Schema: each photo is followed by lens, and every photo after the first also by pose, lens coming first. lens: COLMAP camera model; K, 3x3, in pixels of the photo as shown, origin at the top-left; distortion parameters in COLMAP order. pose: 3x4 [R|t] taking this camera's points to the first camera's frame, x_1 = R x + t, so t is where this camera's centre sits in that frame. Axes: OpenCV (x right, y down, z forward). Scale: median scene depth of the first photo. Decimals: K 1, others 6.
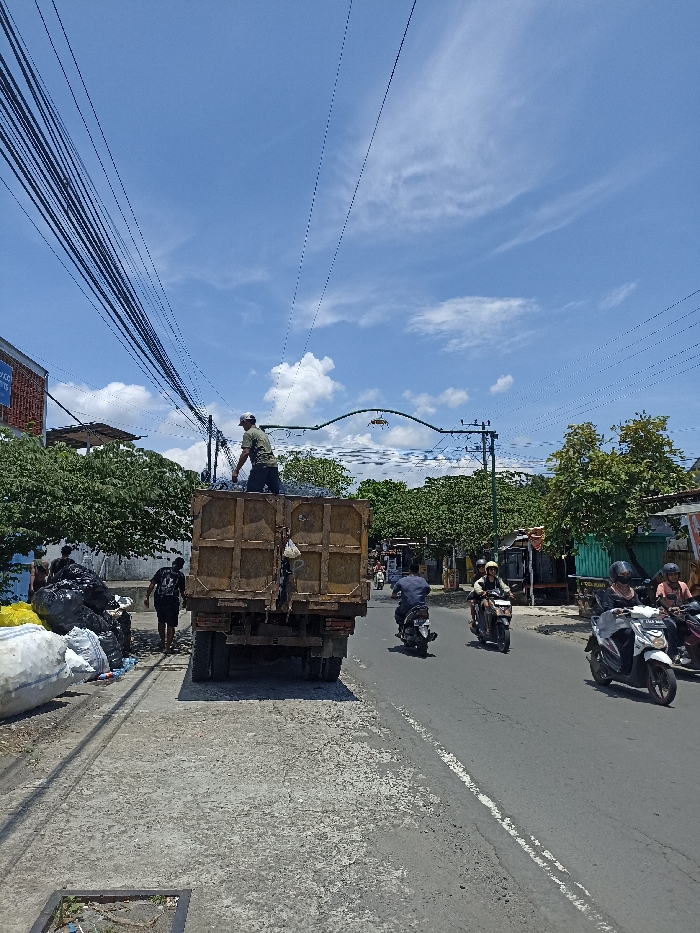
lens RADIAL K [[693.6, 0, 353.1], [0, 693.6, 473.8], [0, 0, 1]] dist [-0.001246, -0.006816]
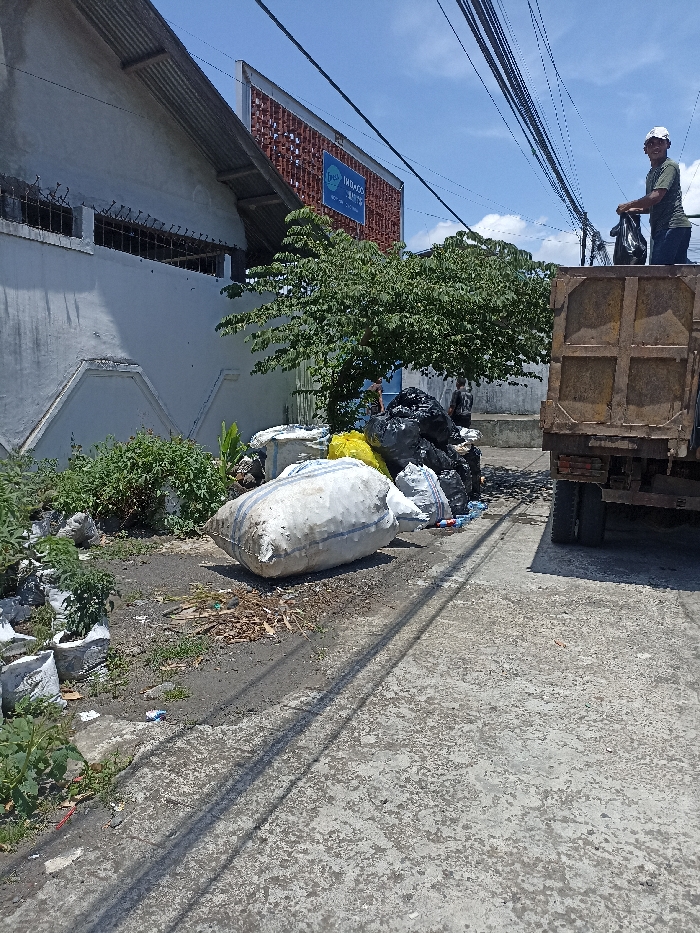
lens RADIAL K [[693.6, 0, 353.1], [0, 693.6, 473.8], [0, 0, 1]] dist [-0.001246, -0.006816]
pose [[0.870400, 0.060865, -0.488568, -0.062166], [0.054711, 0.974227, 0.218836, 0.054917], [0.489296, -0.217205, 0.844637, 0.300288]]
